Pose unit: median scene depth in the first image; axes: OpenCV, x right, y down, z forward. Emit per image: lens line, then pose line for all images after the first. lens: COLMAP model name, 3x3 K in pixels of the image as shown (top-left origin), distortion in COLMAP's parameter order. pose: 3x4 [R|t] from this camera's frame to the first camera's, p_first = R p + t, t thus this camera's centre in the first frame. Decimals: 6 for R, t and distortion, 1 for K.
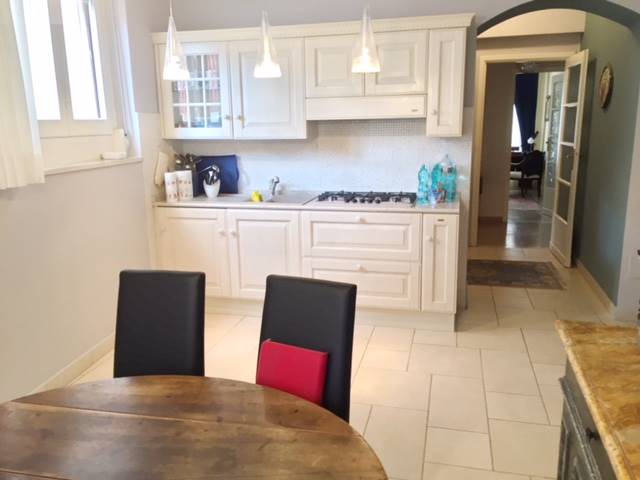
lens RADIAL K [[547.9, 0, 324.3], [0, 547.9, 237.4], [0, 0, 1]] dist [0.069332, -0.047272]
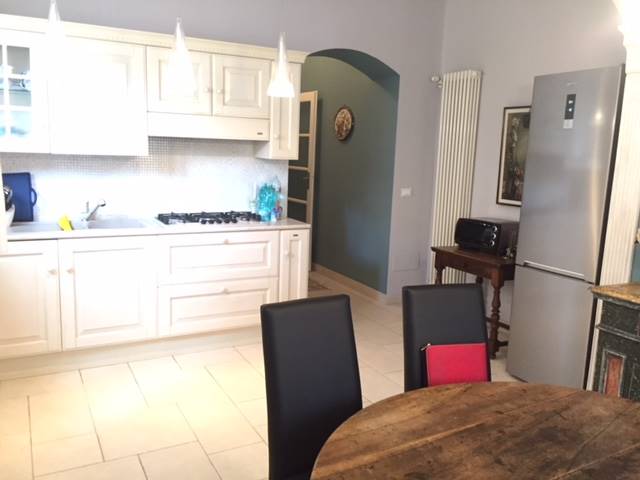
lens RADIAL K [[547.9, 0, 324.9], [0, 547.9, 242.3], [0, 0, 1]] dist [0.069332, -0.047272]
pose [[0.739462, -0.073936, 0.669125, -0.446039], [0.089937, 0.995890, 0.010652, -0.022937], [-0.667163, 0.052303, 0.743073, 0.143179]]
